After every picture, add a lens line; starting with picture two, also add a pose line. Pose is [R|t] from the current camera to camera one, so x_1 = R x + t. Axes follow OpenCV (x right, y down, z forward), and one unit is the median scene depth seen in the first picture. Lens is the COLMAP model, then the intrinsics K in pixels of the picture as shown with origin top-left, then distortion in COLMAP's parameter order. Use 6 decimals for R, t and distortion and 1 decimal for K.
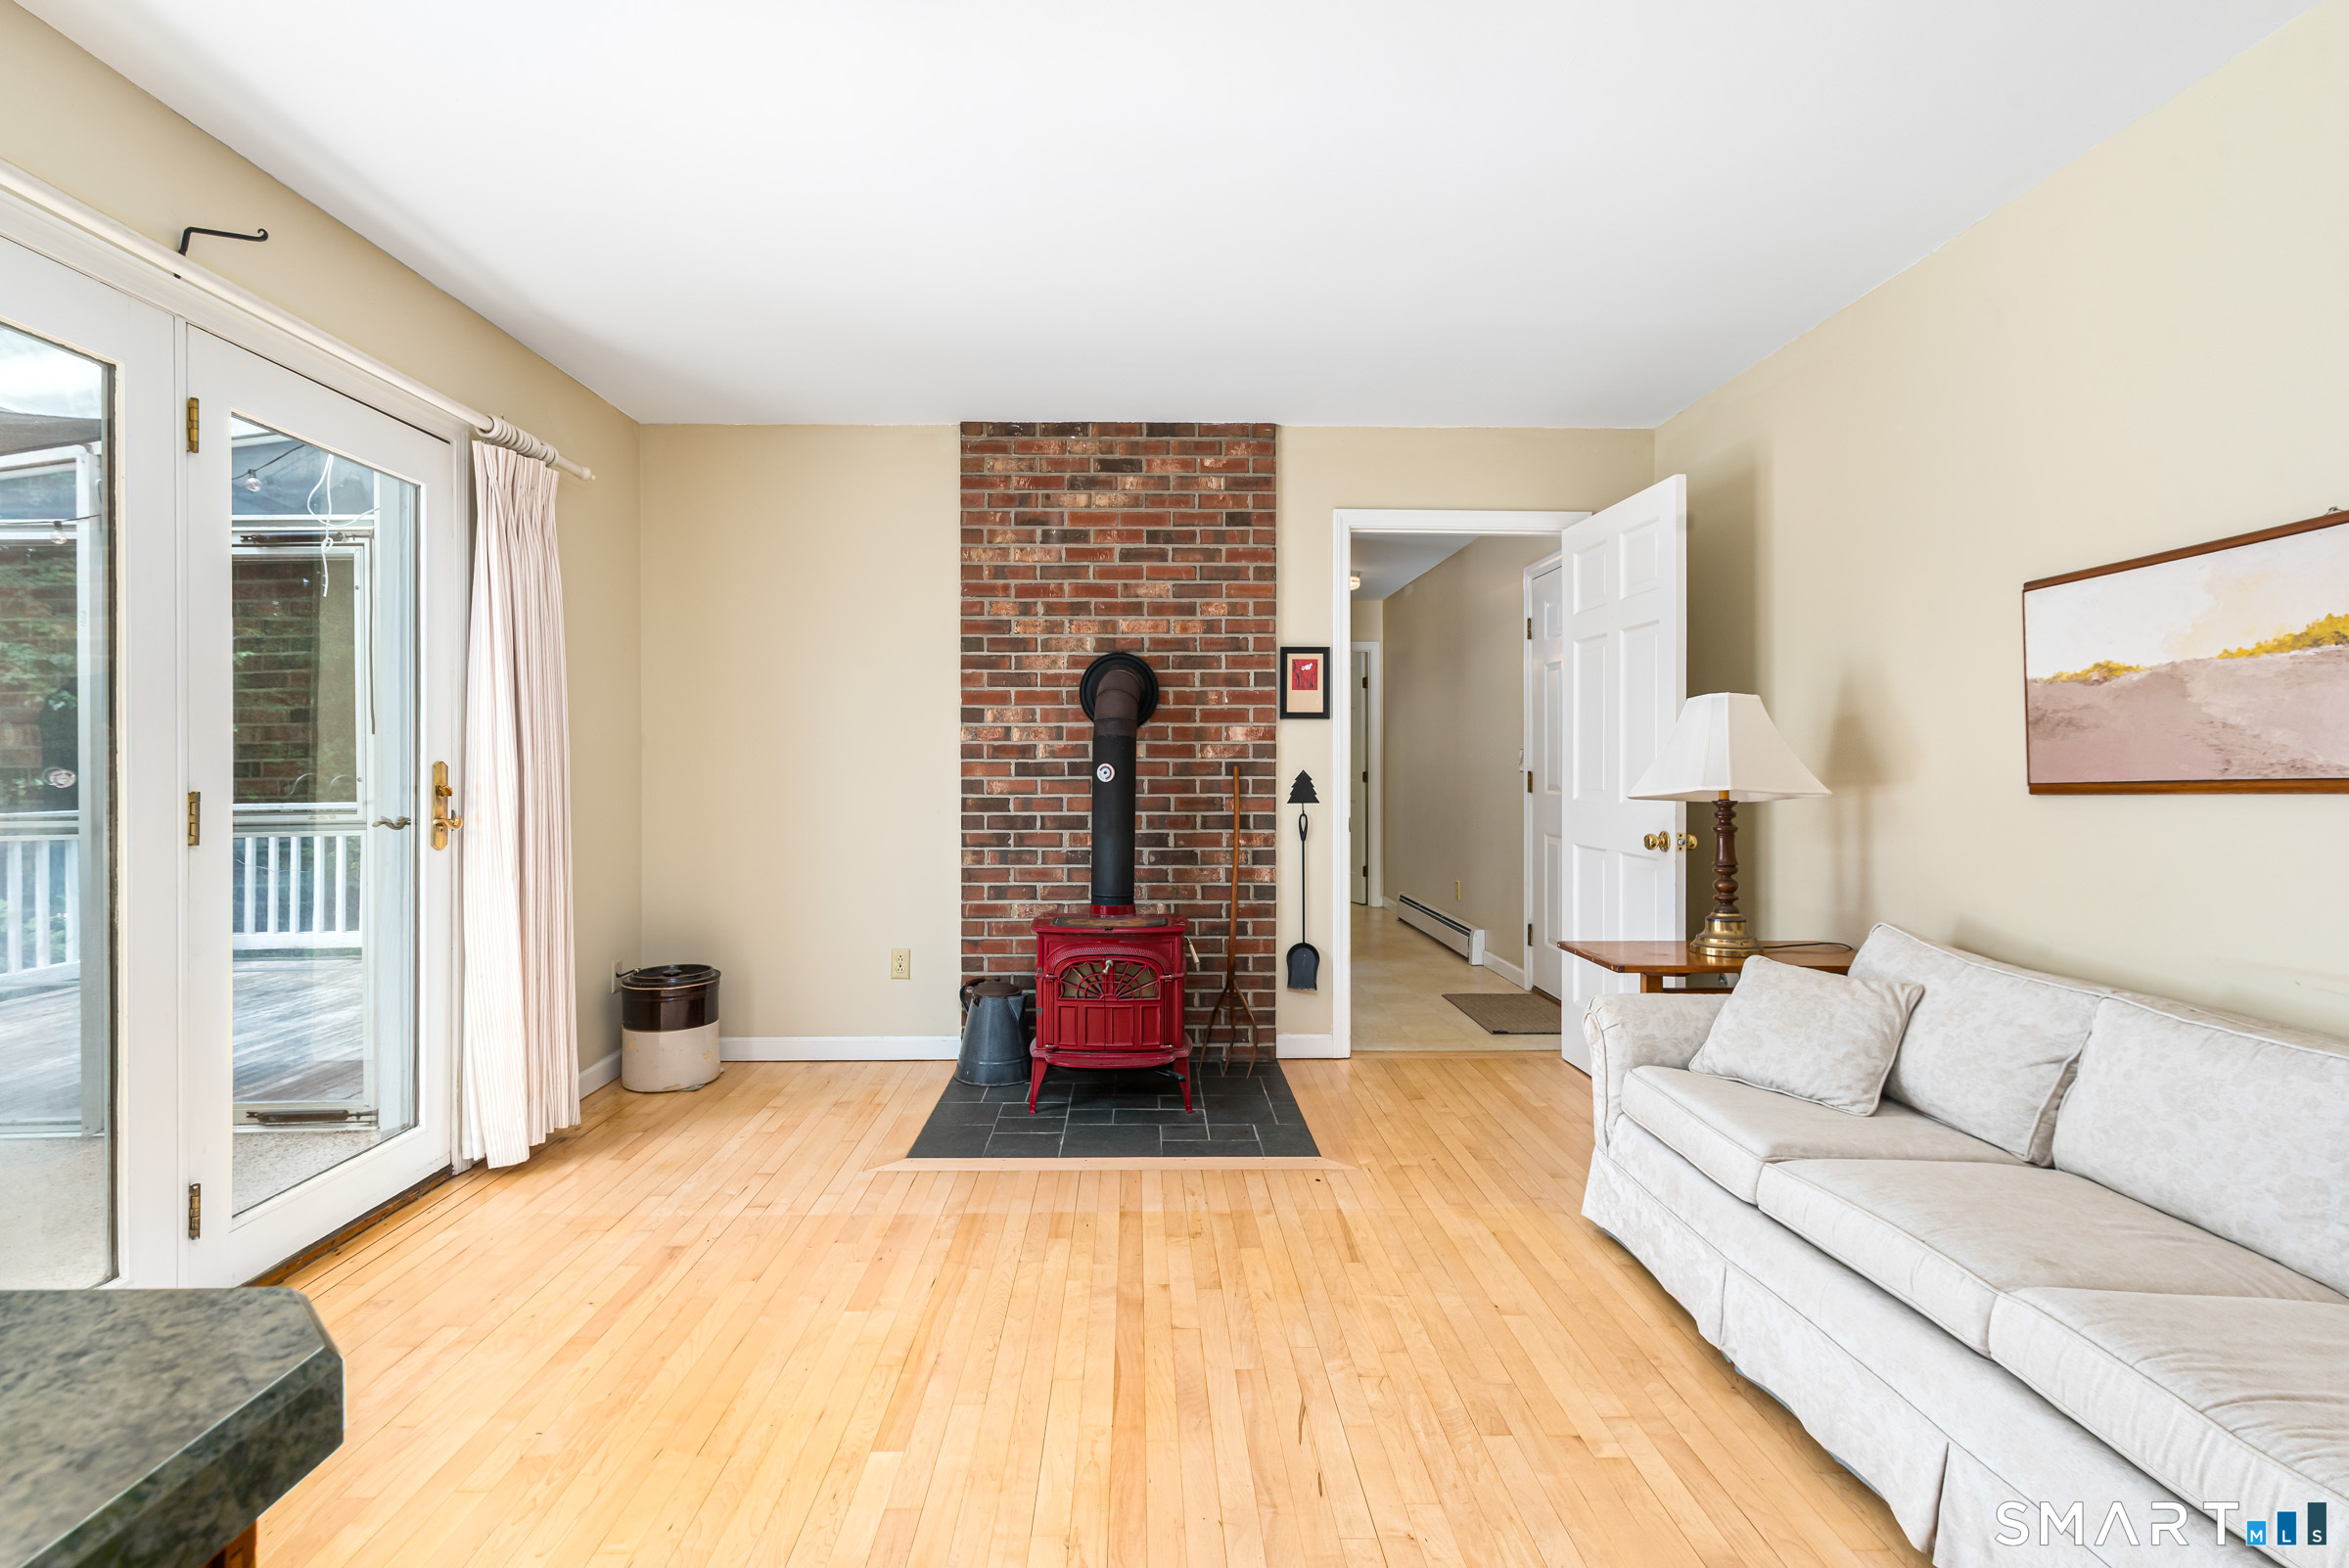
lens RADIAL K [[1171.5, 0, 1172.7], [0, 1171.5, 774.0], [0, 0, 1]] dist [0.000716, -0.000190]
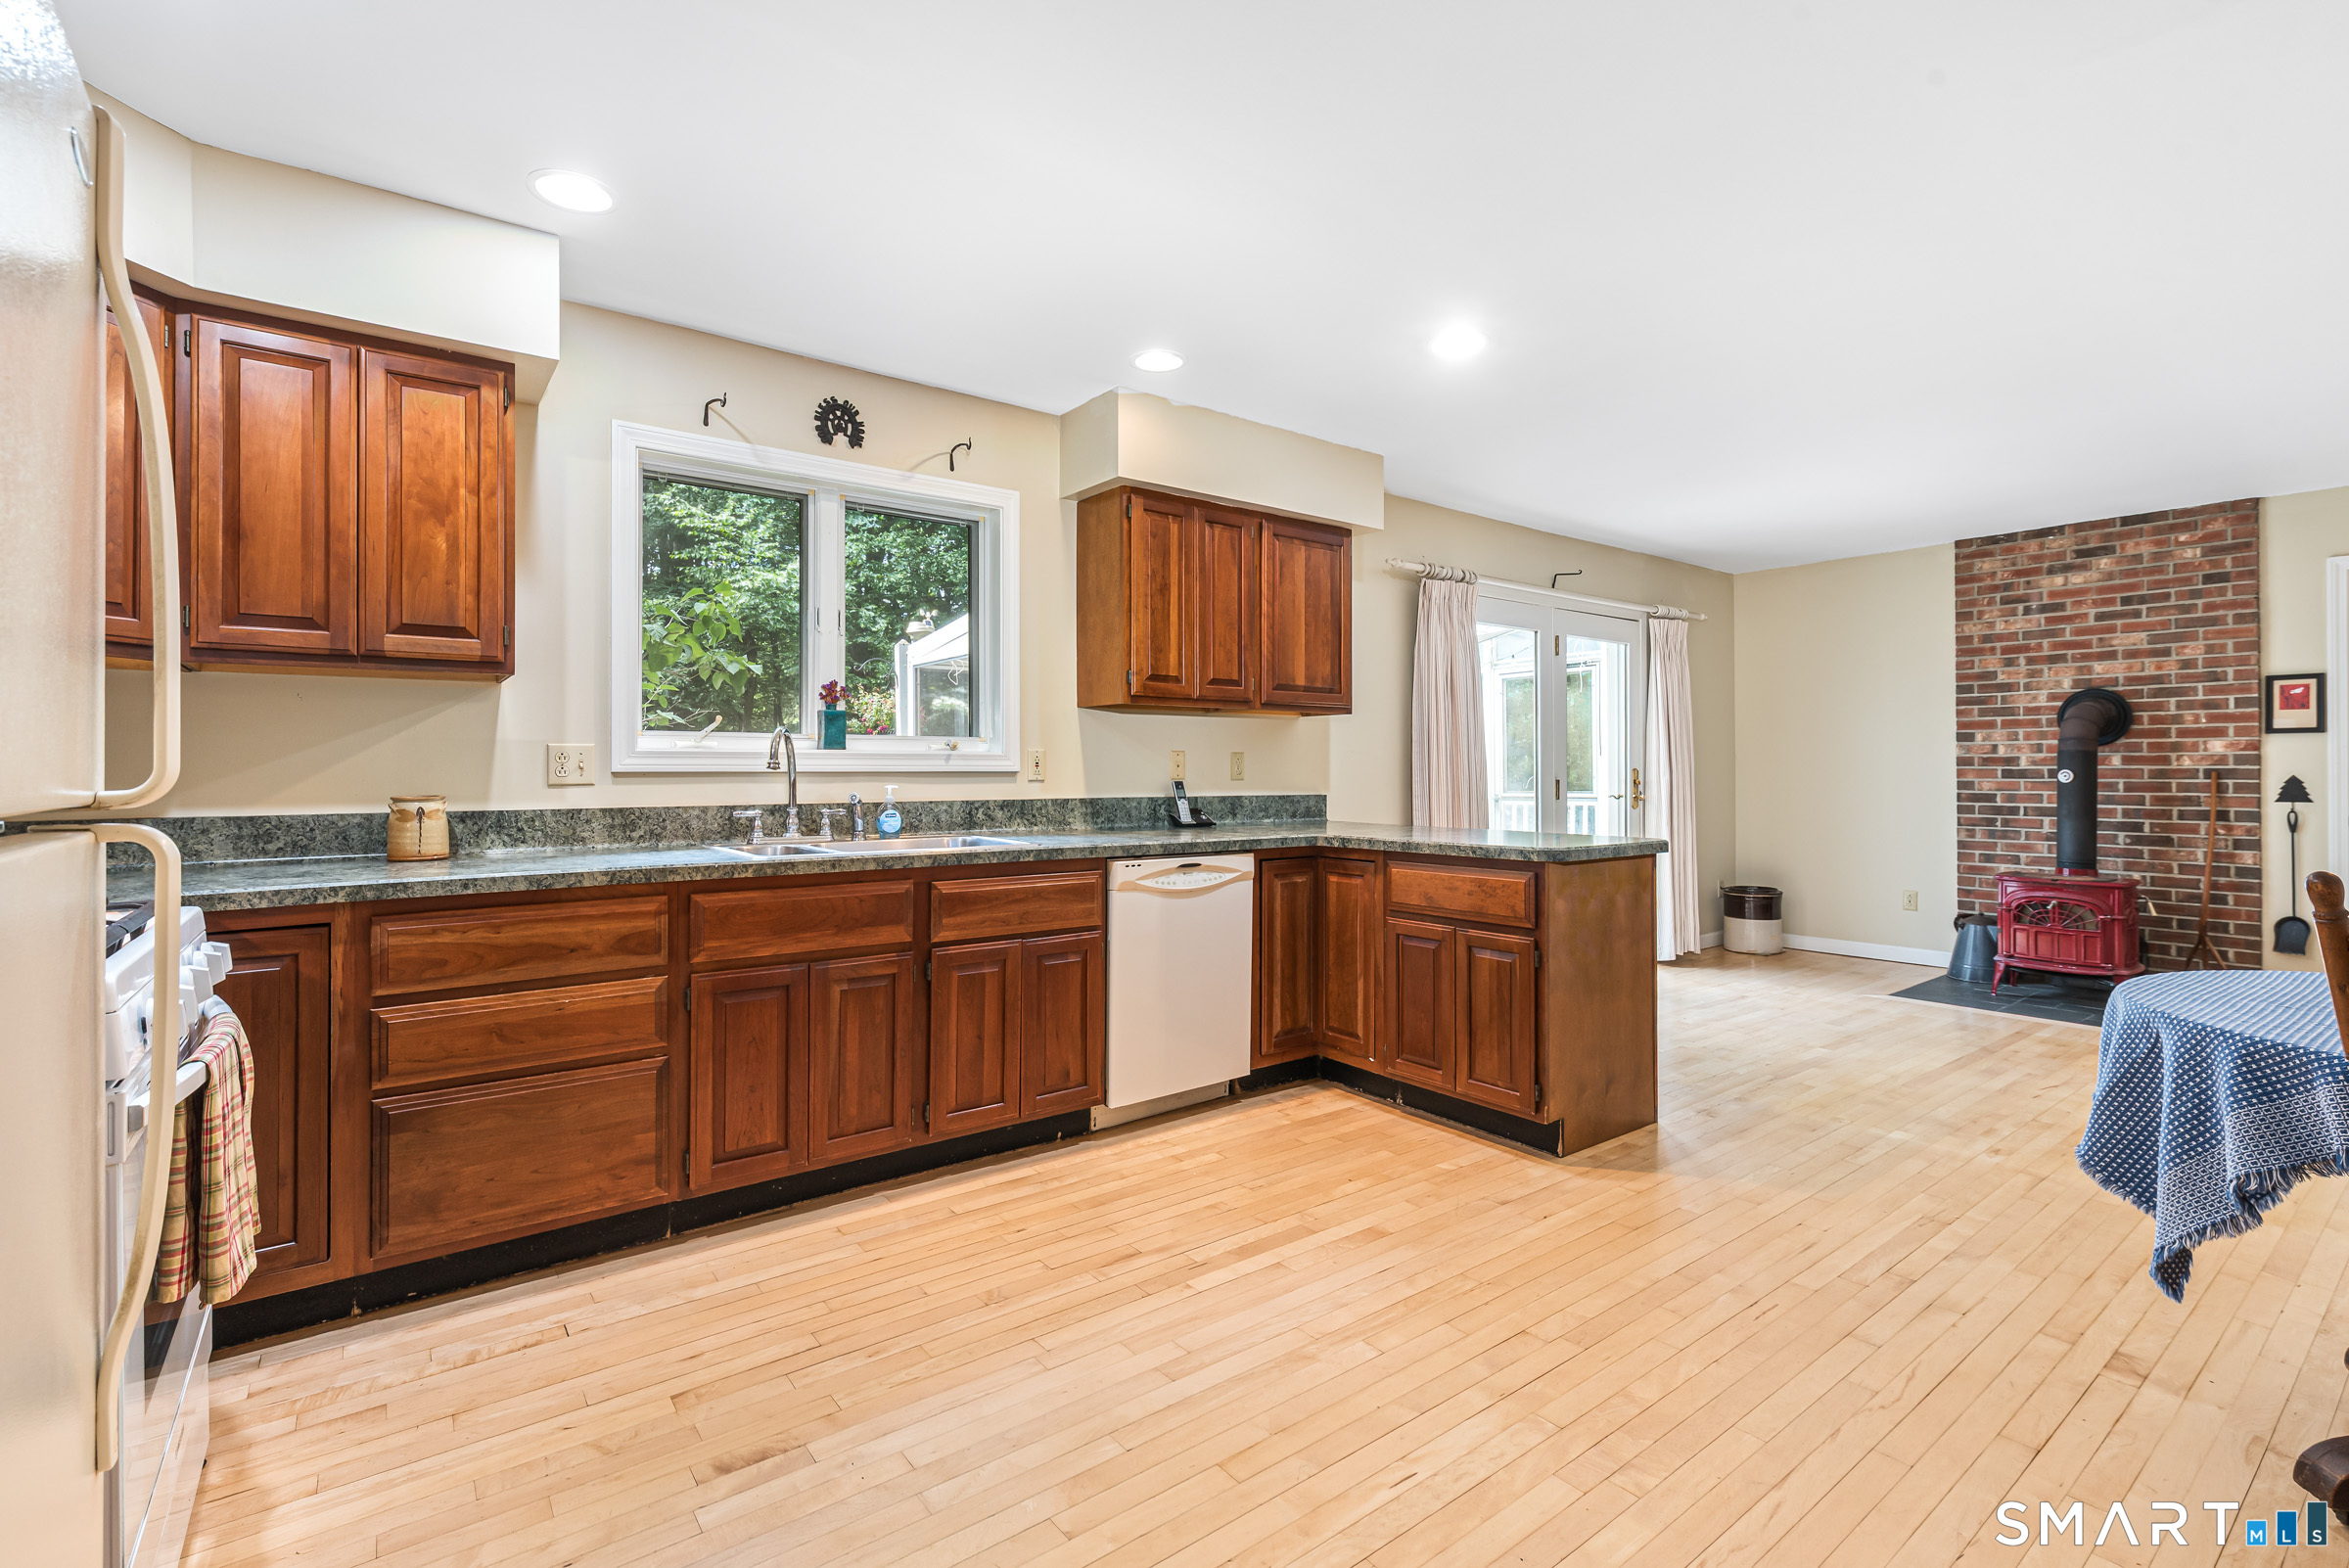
lens RADIAL K [[1062.8, 0, 1158.4], [0, 1062.8, 754.7], [0, 0, 1]] dist [0.000769, 0.000477]
pose [[0.591422, -0.011193, -0.806284, 0.308373], [-0.006086, 0.999813, -0.018344, 0.003006], [0.806339, 0.015756, 0.591244, -0.614519]]
